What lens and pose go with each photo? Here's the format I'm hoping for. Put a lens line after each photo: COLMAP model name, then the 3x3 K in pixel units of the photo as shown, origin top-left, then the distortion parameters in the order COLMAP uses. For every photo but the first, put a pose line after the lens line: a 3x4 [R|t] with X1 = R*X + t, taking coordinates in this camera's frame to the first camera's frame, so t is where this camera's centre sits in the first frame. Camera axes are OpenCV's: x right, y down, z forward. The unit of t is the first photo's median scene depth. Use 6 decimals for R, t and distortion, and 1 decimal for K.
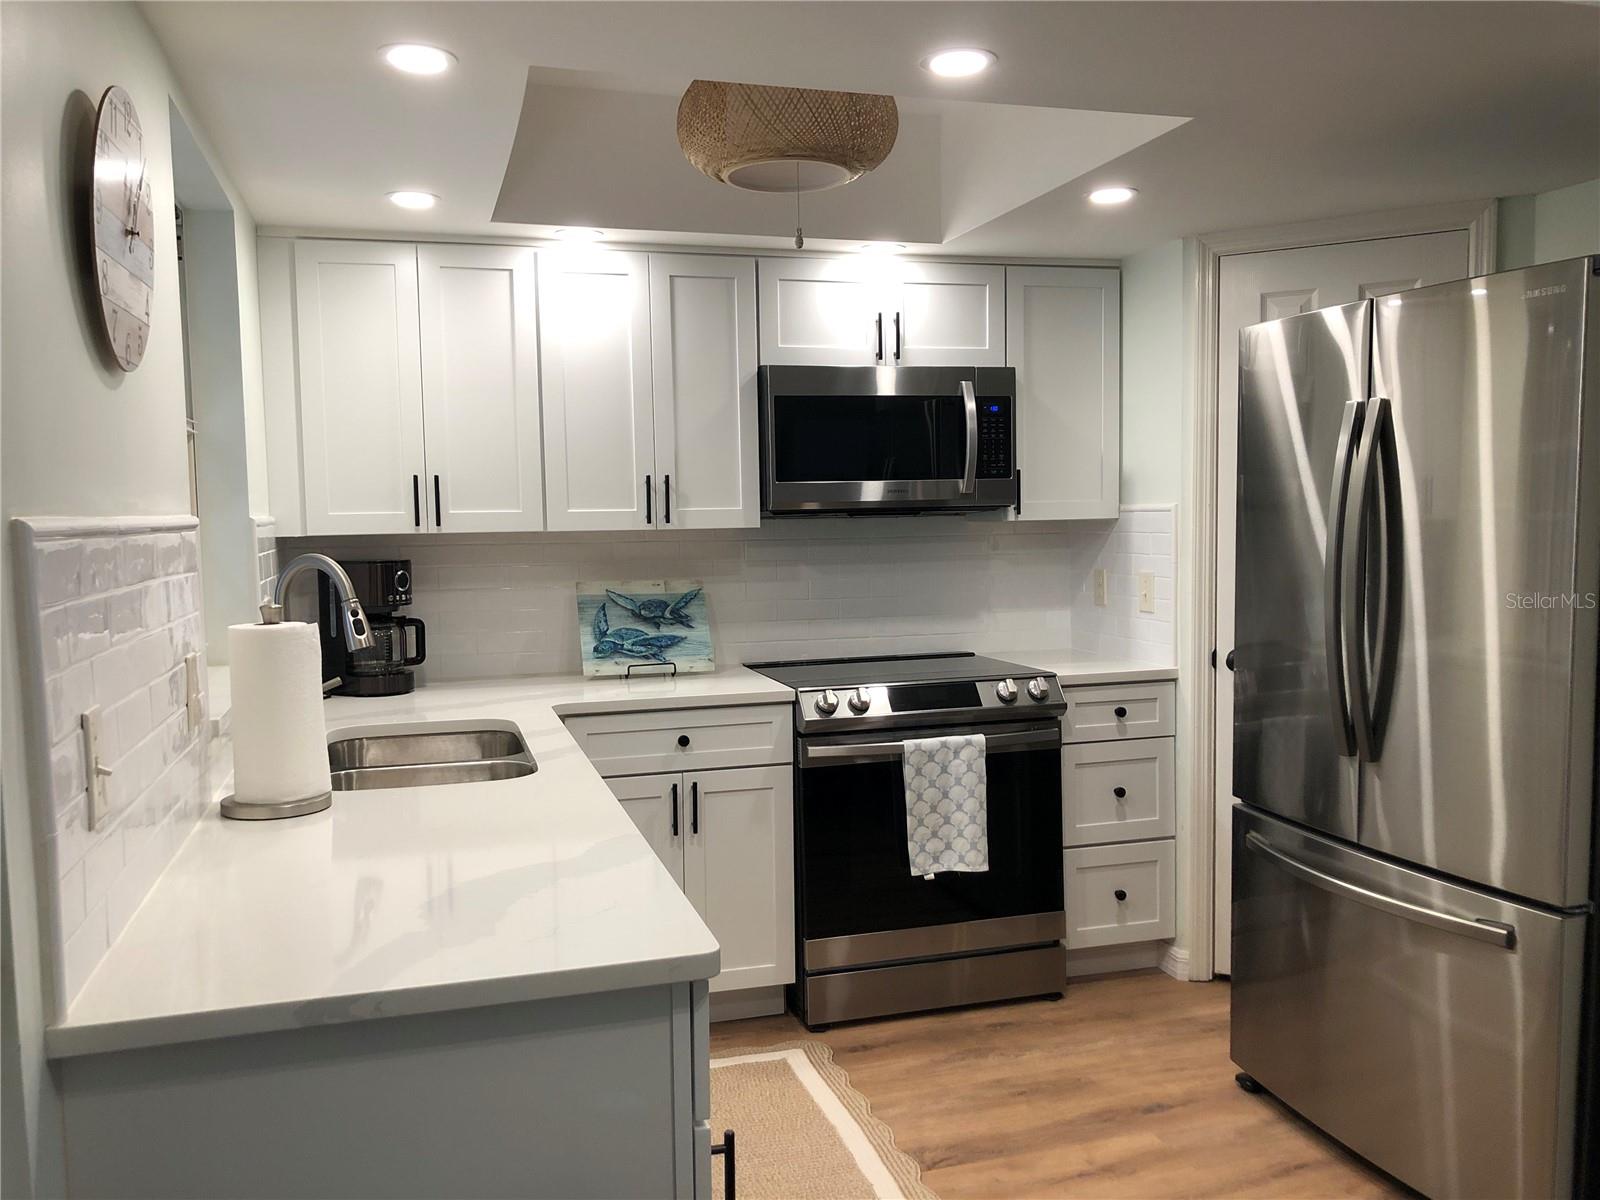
lens RADIAL K [[1322.9, 0, 795.3], [0, 1322.9, 592.2], [0, 0, 1]] dist [0.032764, -0.042360]
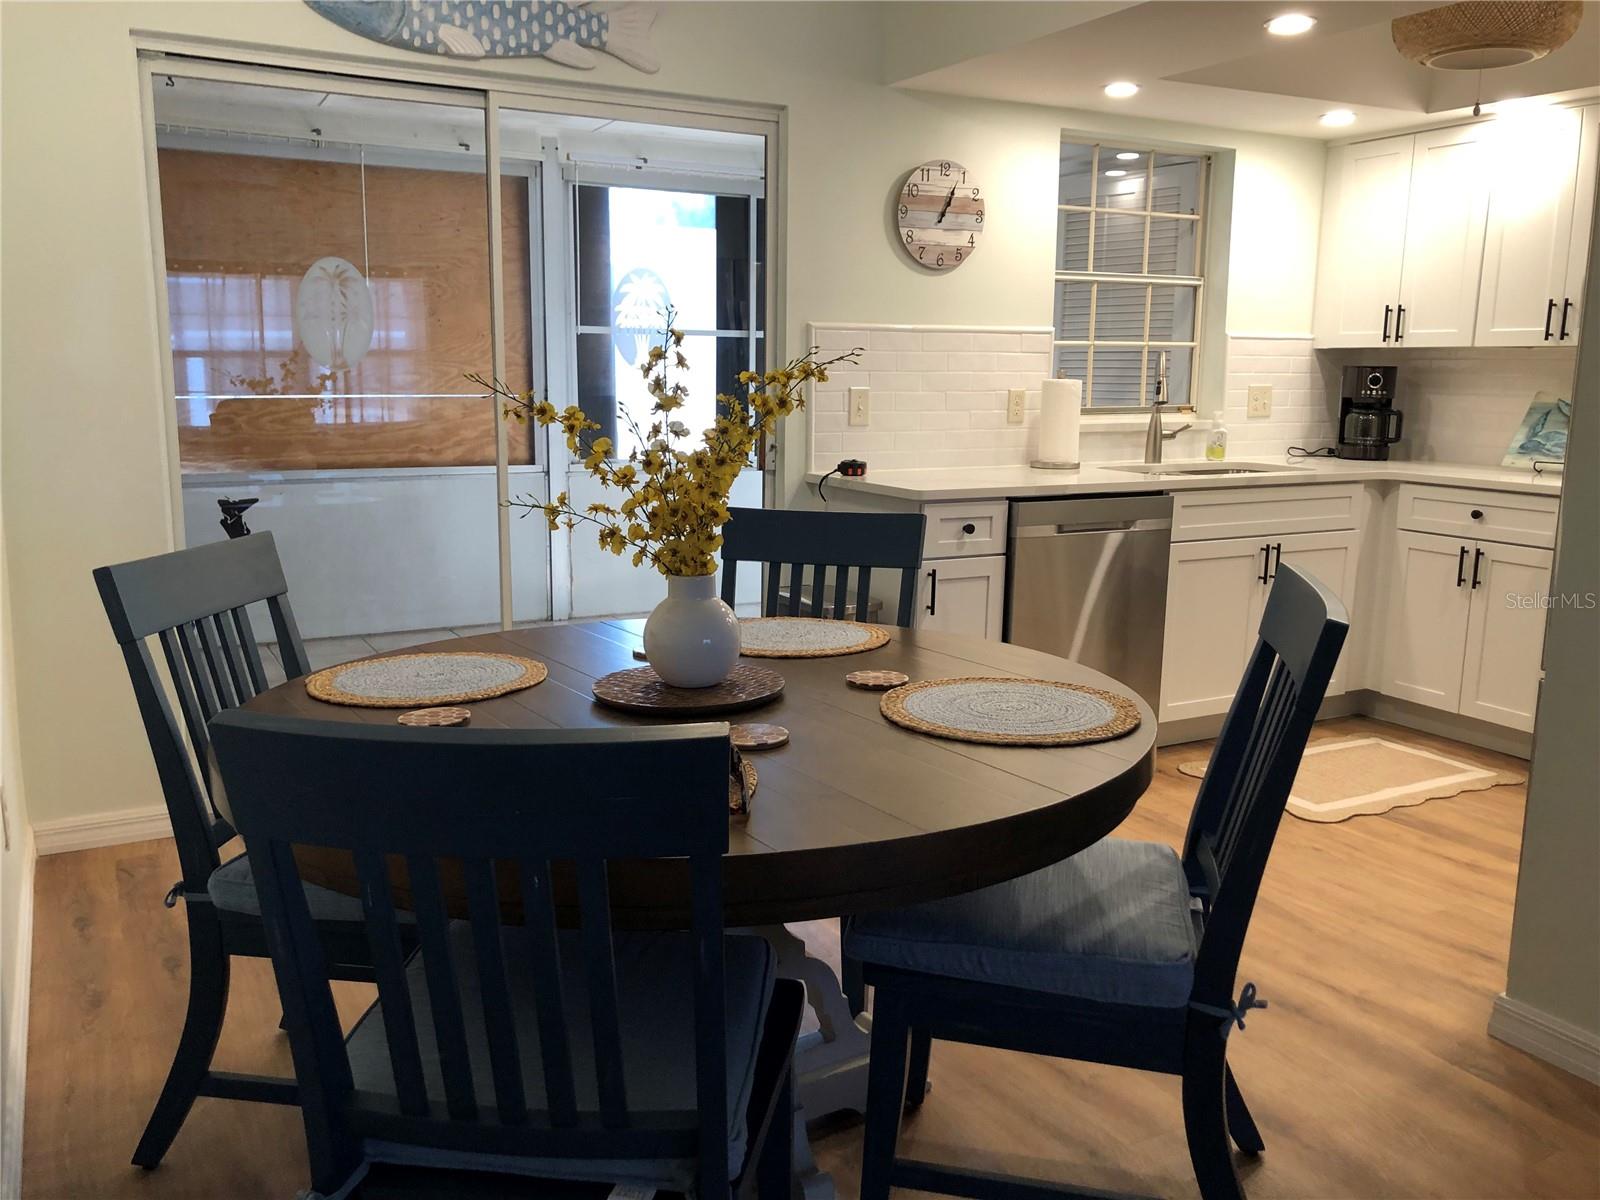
lens RADIAL K [[1322.9, 0, 795.9], [0, 1322.9, 602.5], [0, 0, 1]] dist [0.032764, -0.042360]
pose [[0.217347, 0.190597, -0.957305, 1.005222], [-0.069234, 0.981291, 0.179654, 0.011685], [0.973636, 0.027231, 0.226476, 0.081772]]
